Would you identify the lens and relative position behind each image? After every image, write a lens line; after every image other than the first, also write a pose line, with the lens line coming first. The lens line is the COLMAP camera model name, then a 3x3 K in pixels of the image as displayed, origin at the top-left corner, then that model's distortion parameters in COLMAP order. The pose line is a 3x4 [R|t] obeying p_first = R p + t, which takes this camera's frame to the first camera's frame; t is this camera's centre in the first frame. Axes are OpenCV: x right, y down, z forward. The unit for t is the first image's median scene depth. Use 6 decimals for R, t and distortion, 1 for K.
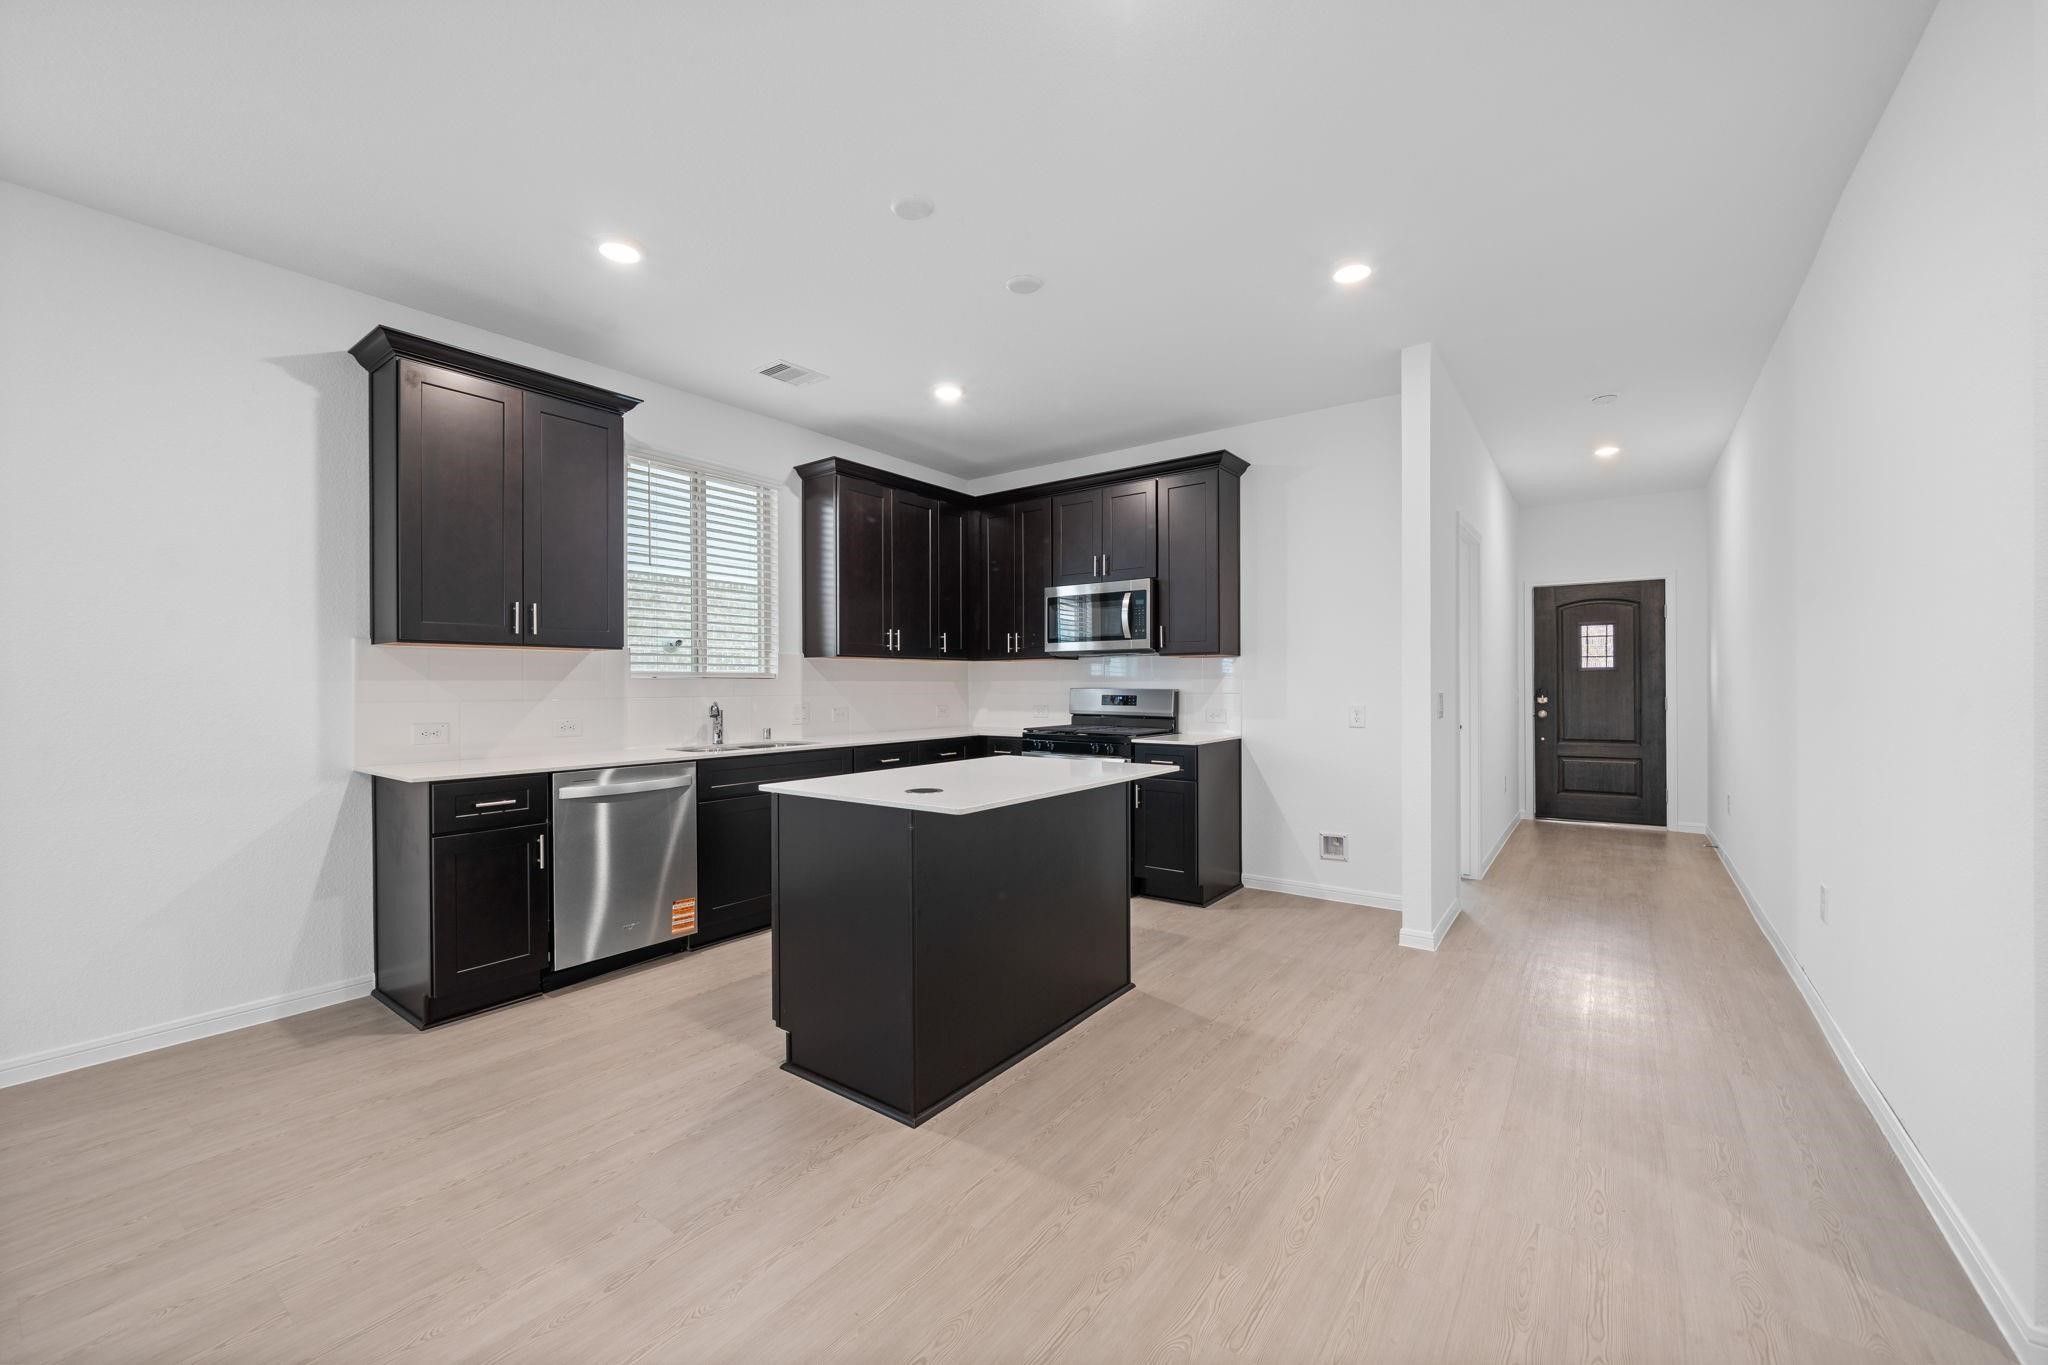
lens RADIAL K [[800.4, 0, 1024.0], [0, 800.4, 682.5], [0, 0, 1]] dist [-0.000447, -0.000020]
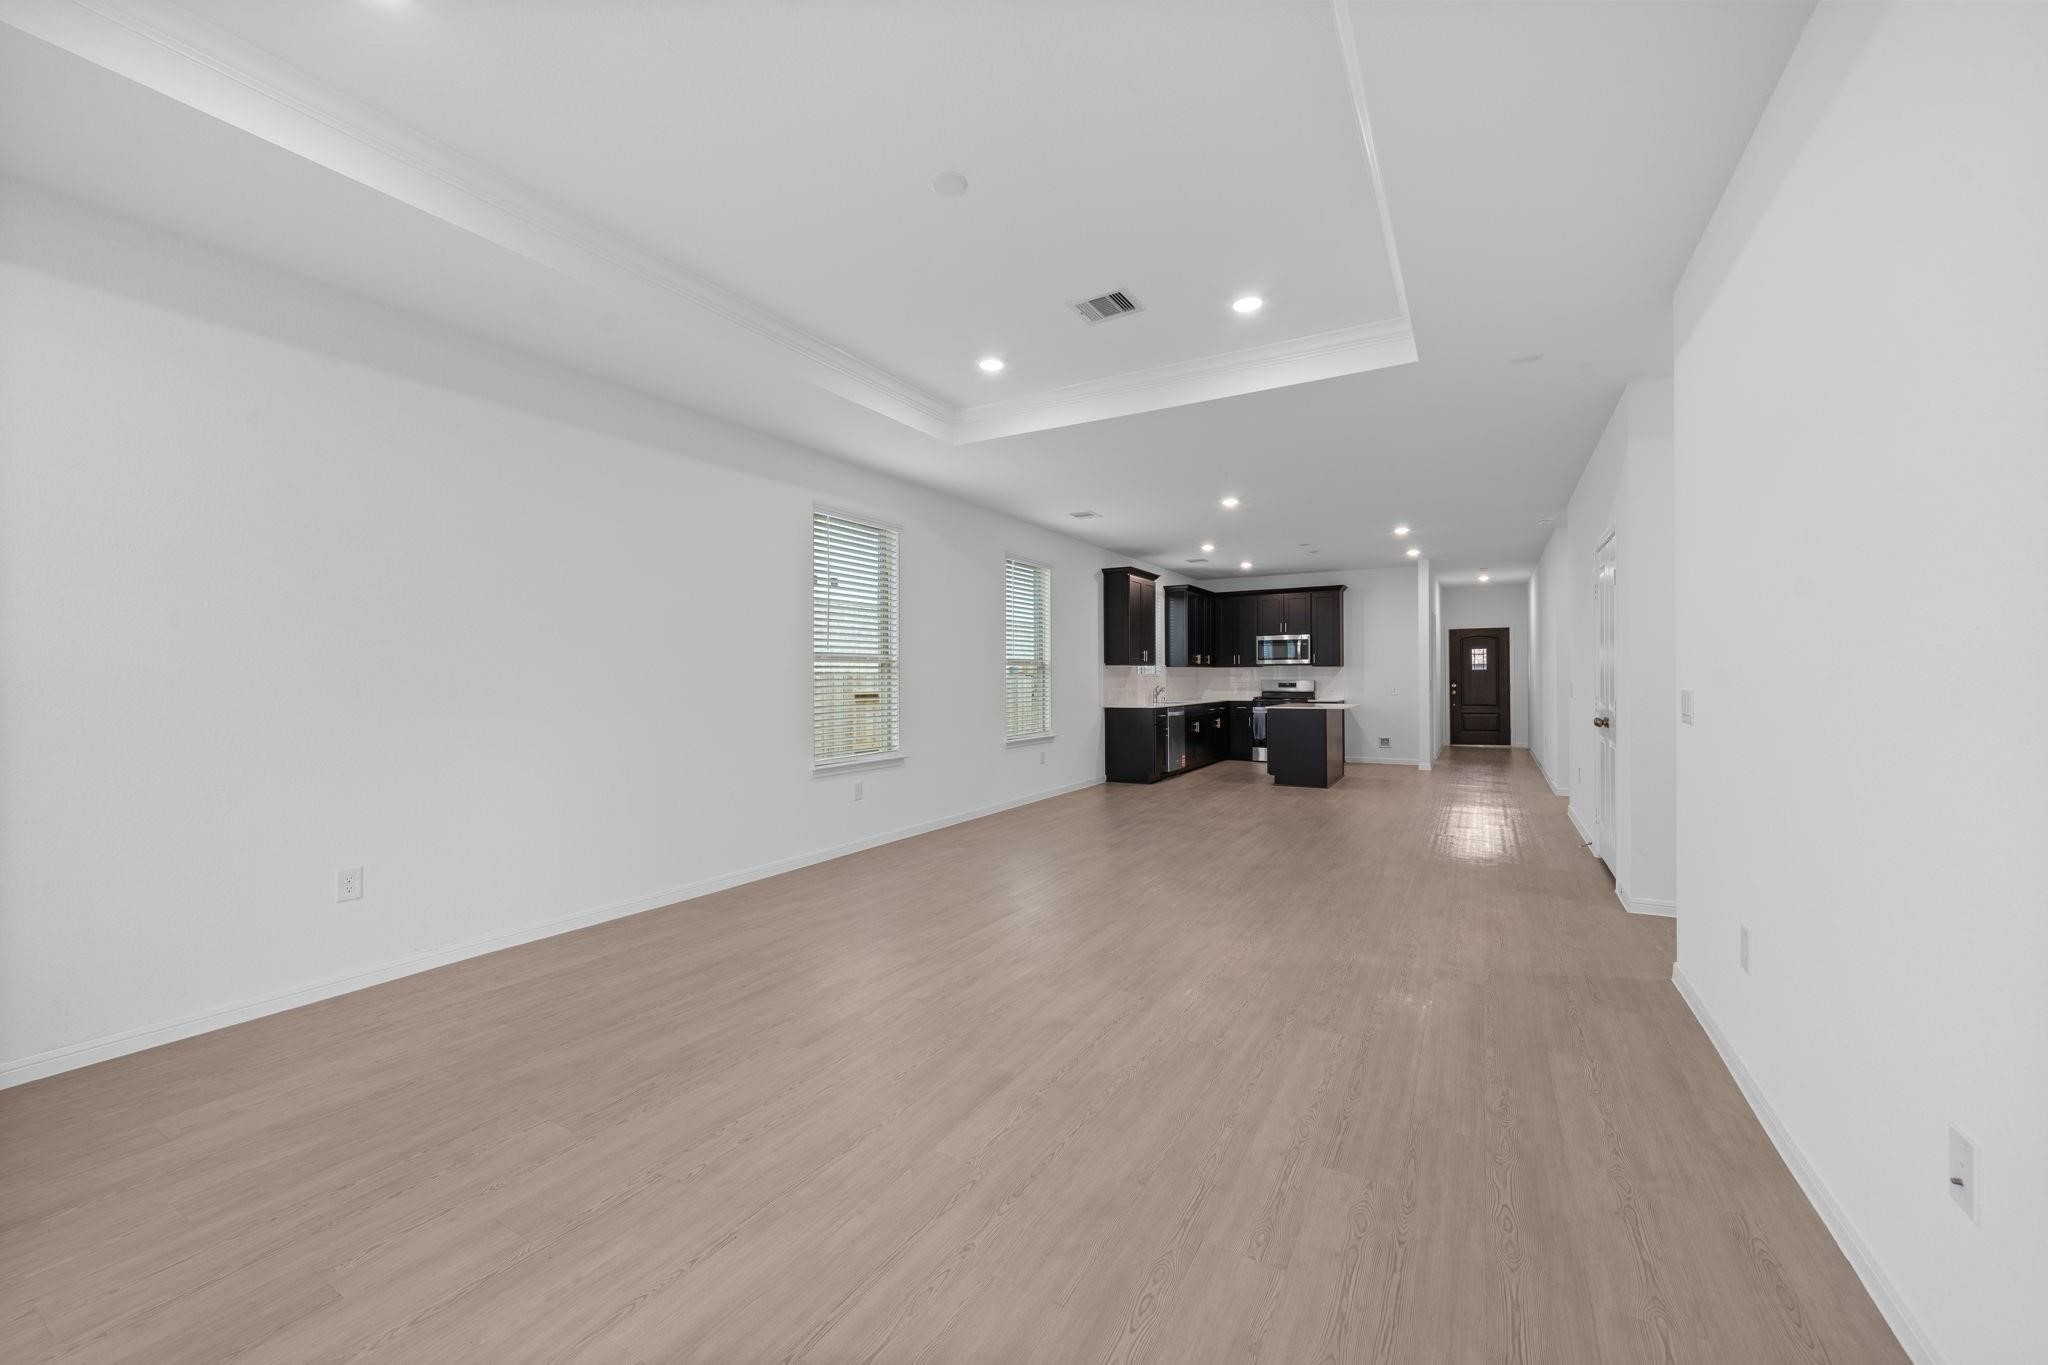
lens RADIAL K [[800.4, 0, 1024.0], [0, 800.4, 682.5], [0, 0, 1]] dist [-0.000447, -0.000020]
pose [[0.993304, -0.004090, 0.115460, -0.926099], [0.003569, 0.999982, 0.004720, 0.000725], [-0.115477, -0.004276, 0.993301, -1.230574]]
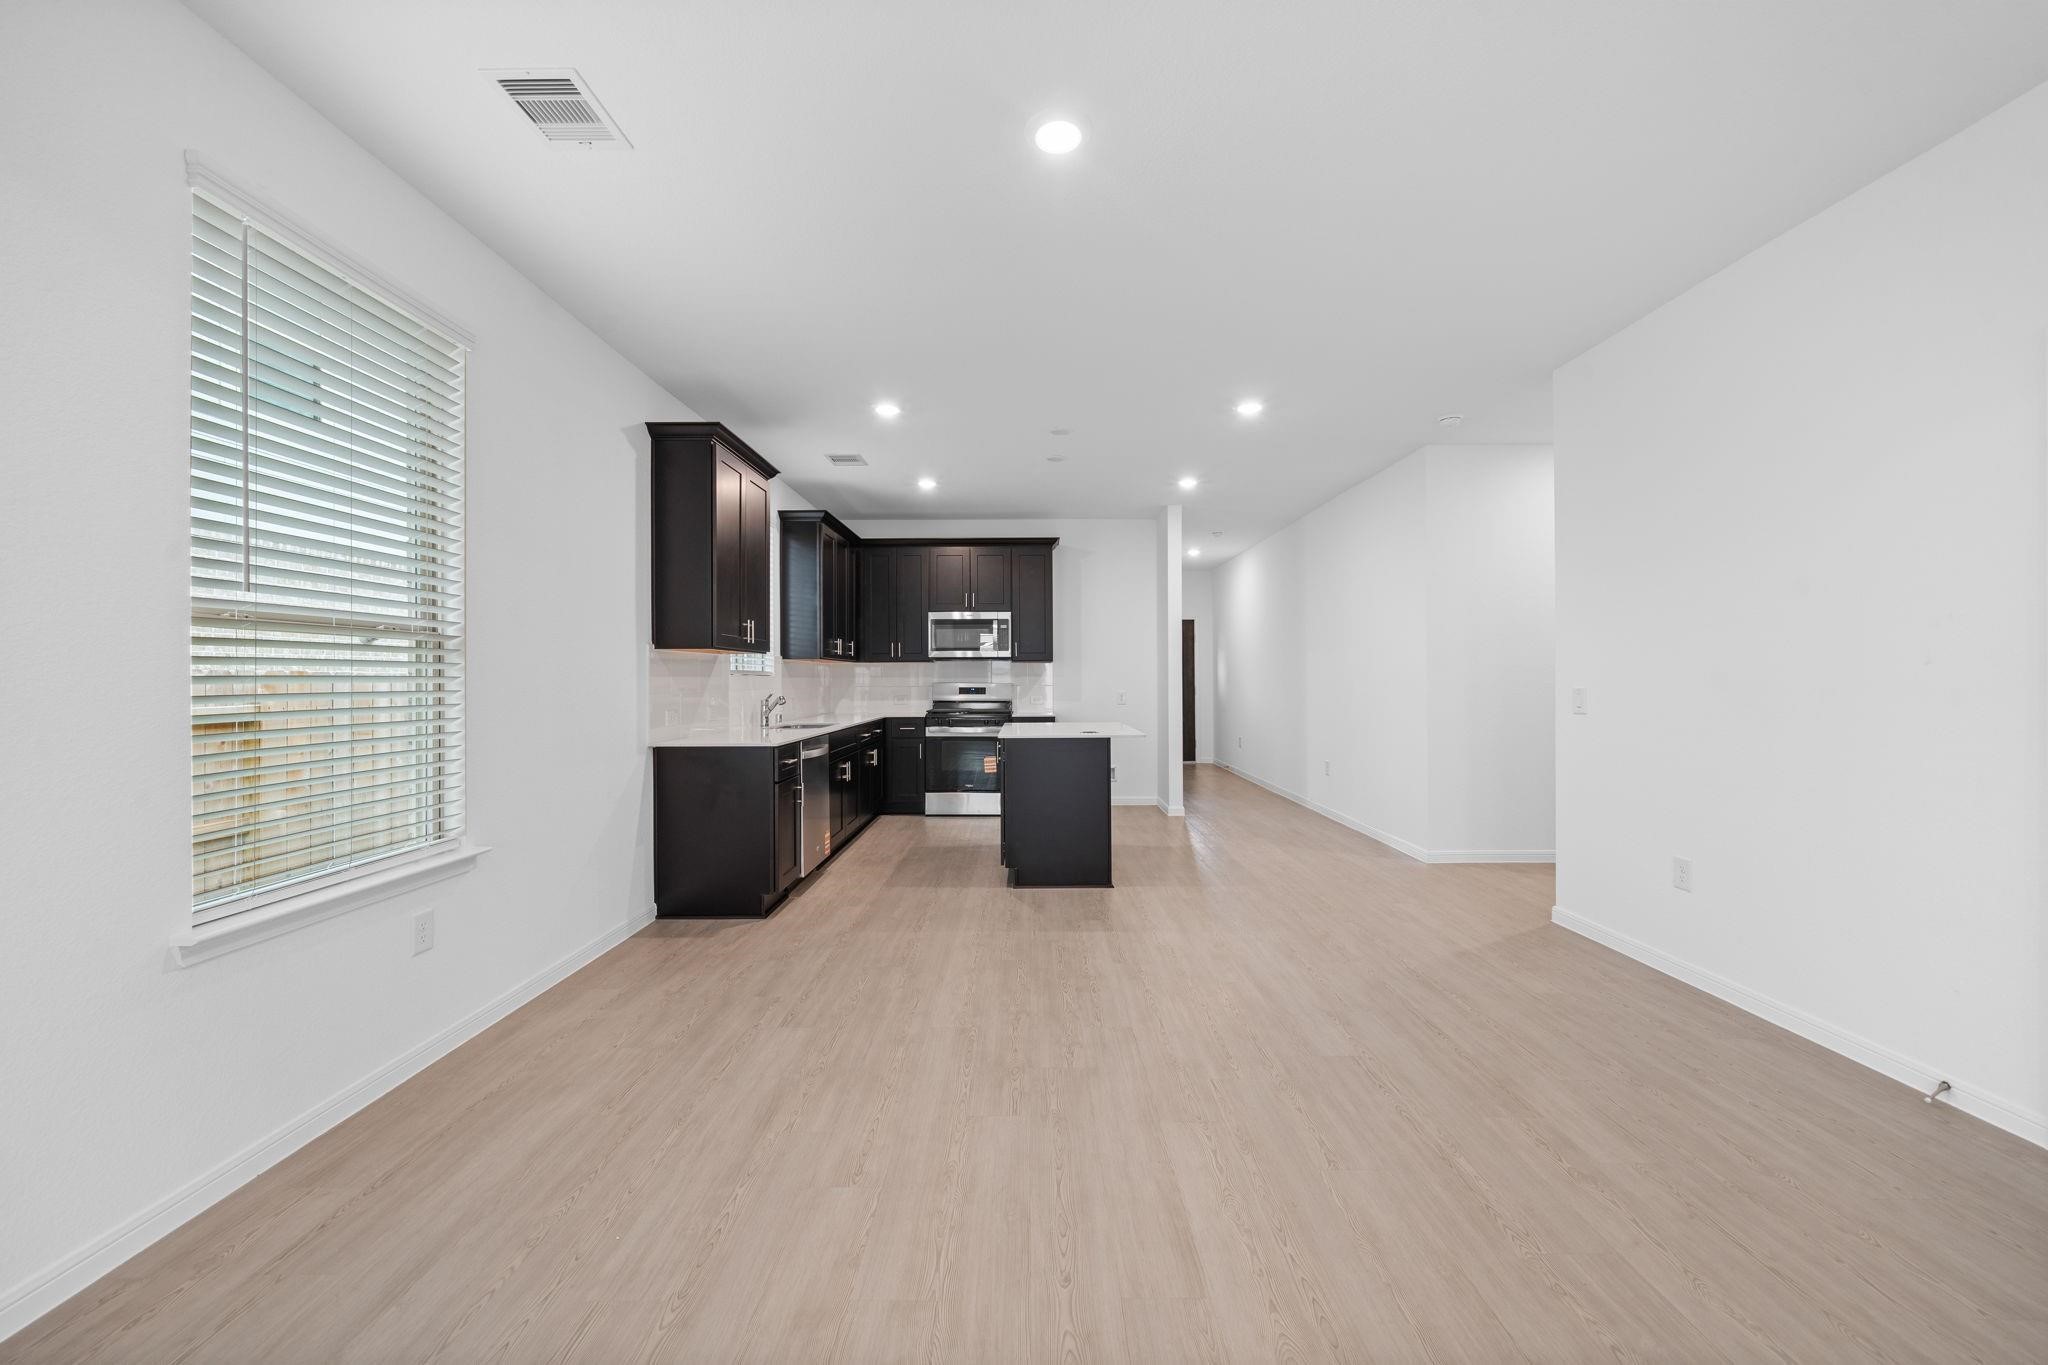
lens RADIAL K [[800.4, 0, 1024.0], [0, 800.4, 682.5], [0, 0, 1]] dist [-0.000447, -0.000020]
pose [[0.809756, -0.002969, 0.586760, -0.690581], [0.001206, 0.999994, 0.003395, 0.001326], [-0.586766, -0.002041, 0.809754, -0.254239]]
